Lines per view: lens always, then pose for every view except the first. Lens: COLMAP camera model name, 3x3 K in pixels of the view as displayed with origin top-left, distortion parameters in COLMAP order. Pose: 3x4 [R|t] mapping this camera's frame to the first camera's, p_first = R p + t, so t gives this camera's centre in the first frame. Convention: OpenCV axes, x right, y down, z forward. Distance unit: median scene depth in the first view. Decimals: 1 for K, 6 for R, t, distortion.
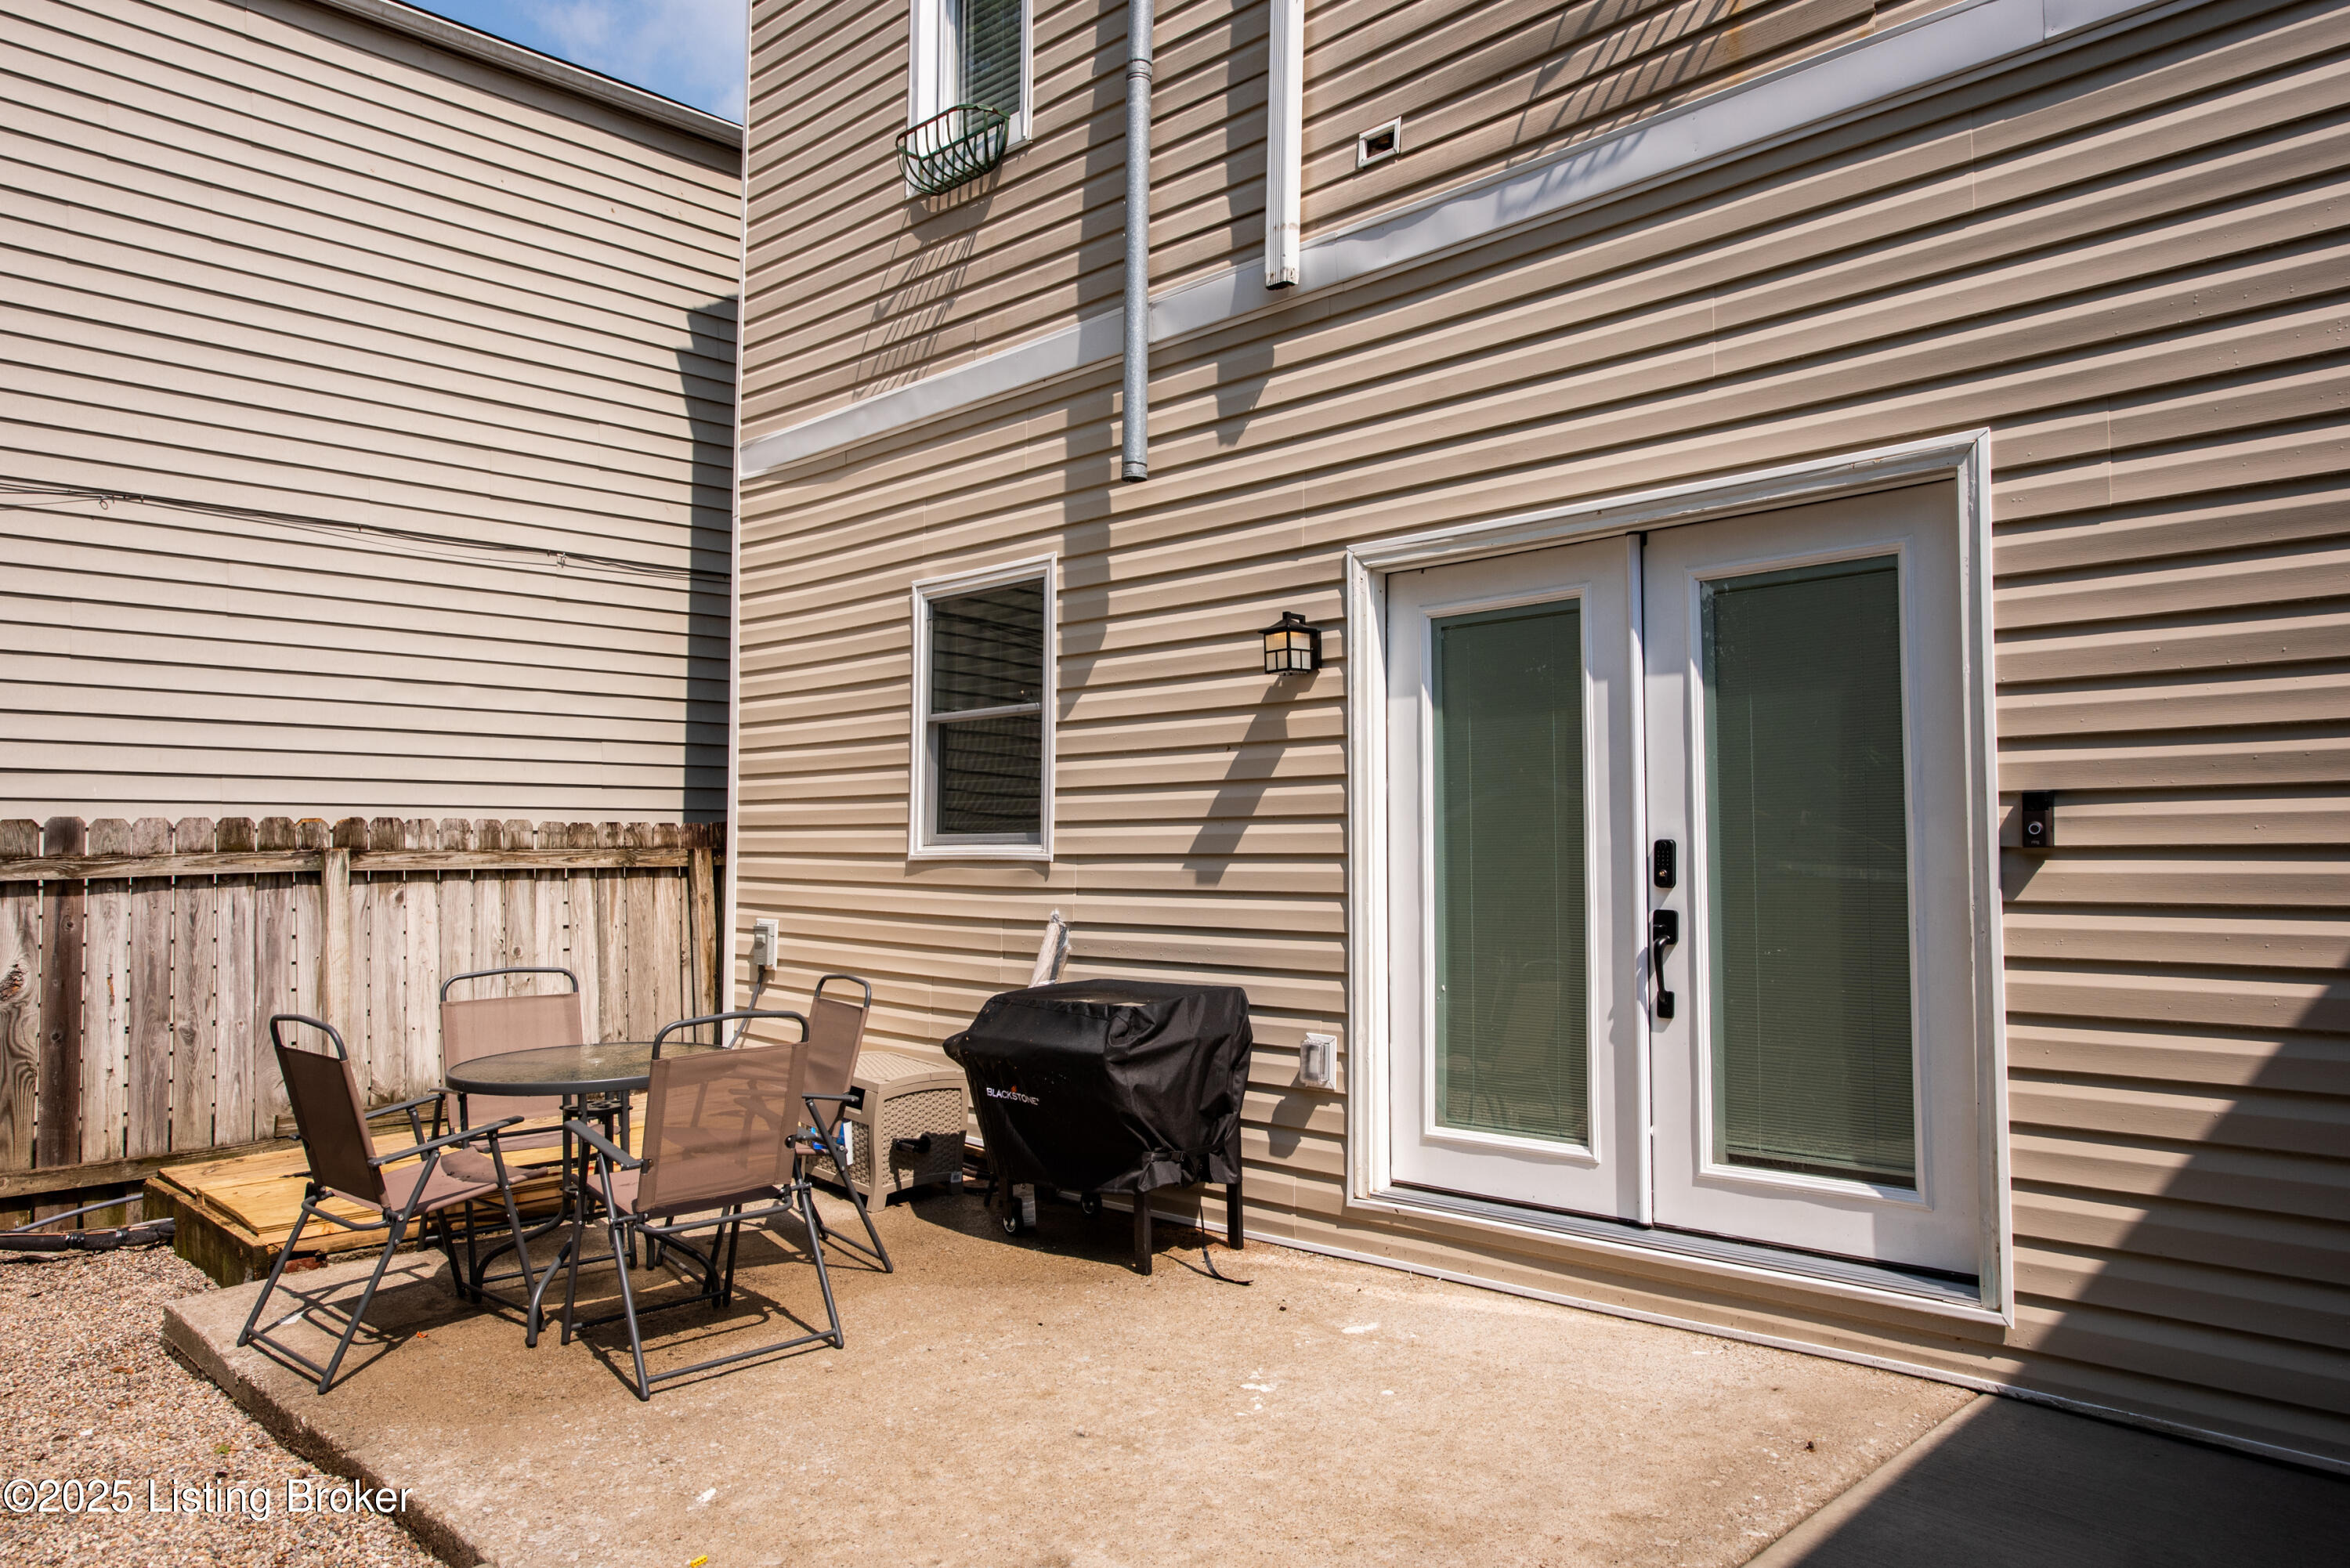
lens RADIAL K [[1546.0, 0, 1187.2], [0, 1546.0, 792.6], [0, 0, 1]] dist [0.006872, 0.000362]
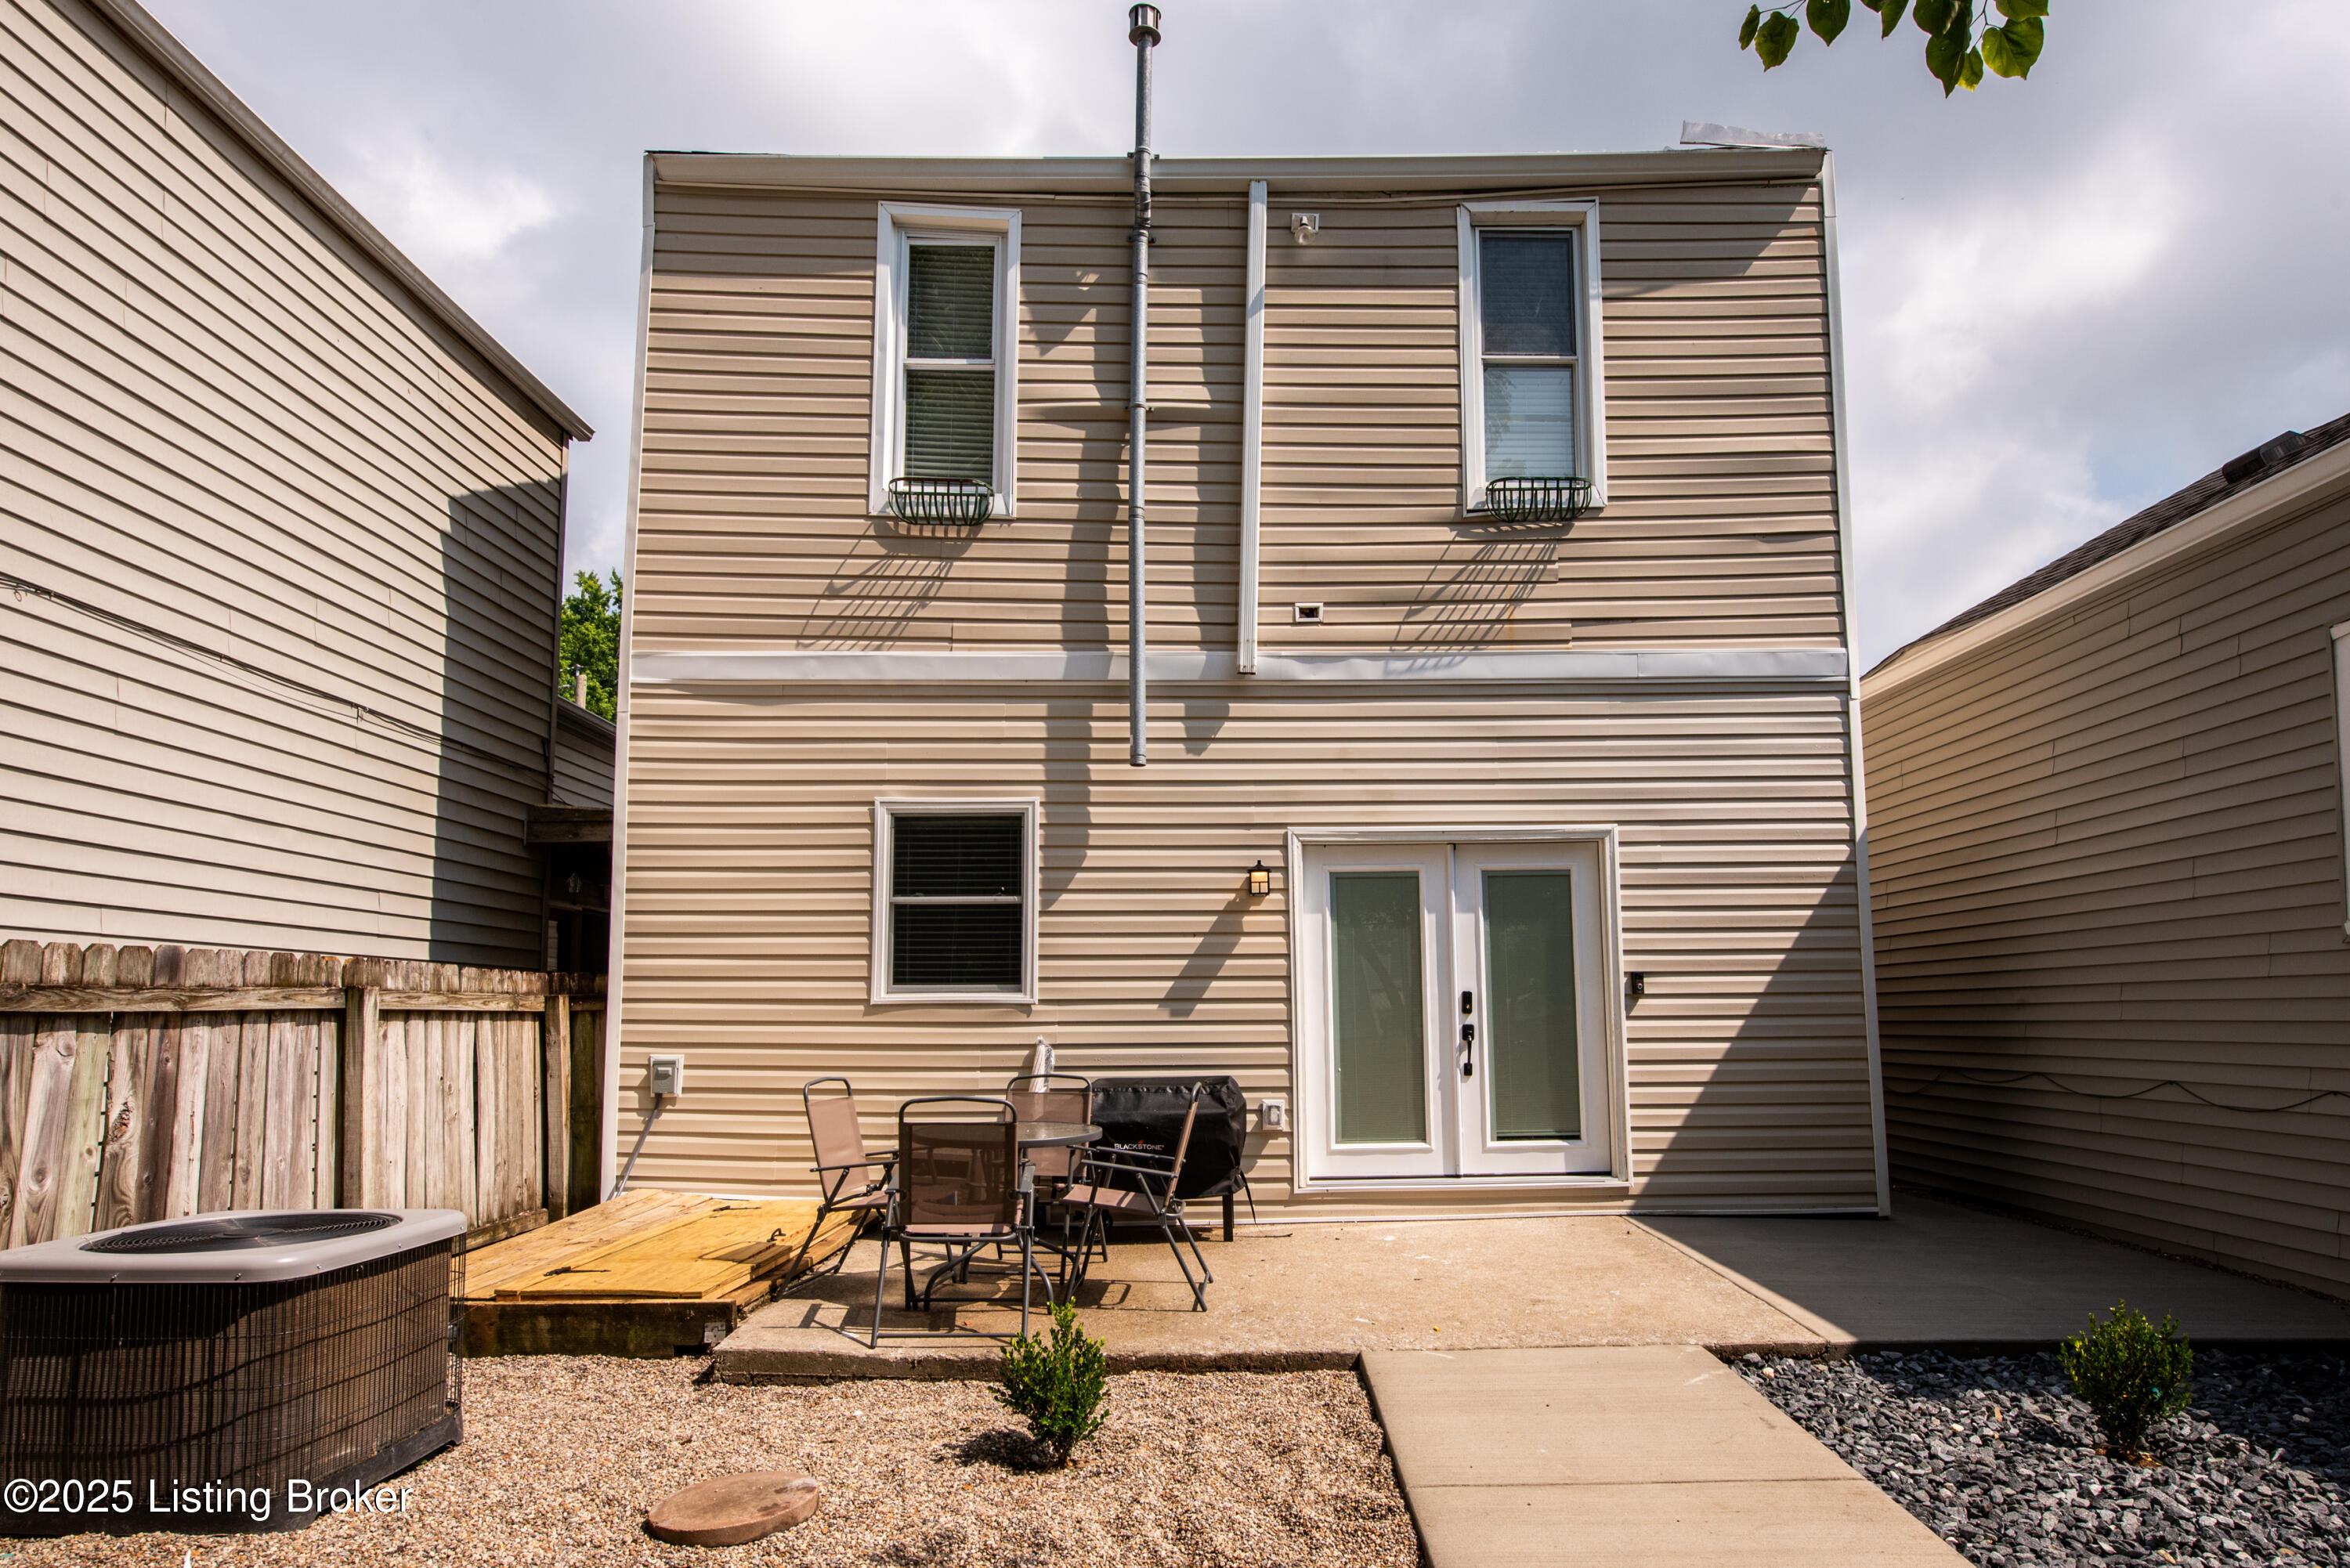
lens RADIAL K [[1283.4, 0, 1217.0], [0, 1283.4, 933.3], [0, 0, 1]] dist [-0.000363, 0.000921]
pose [[0.712153, 0.049973, 0.700244, -0.916060], [-0.024450, 0.998624, -0.046400, 0.032625], [-0.701599, 0.015923, 0.712395, -0.005268]]
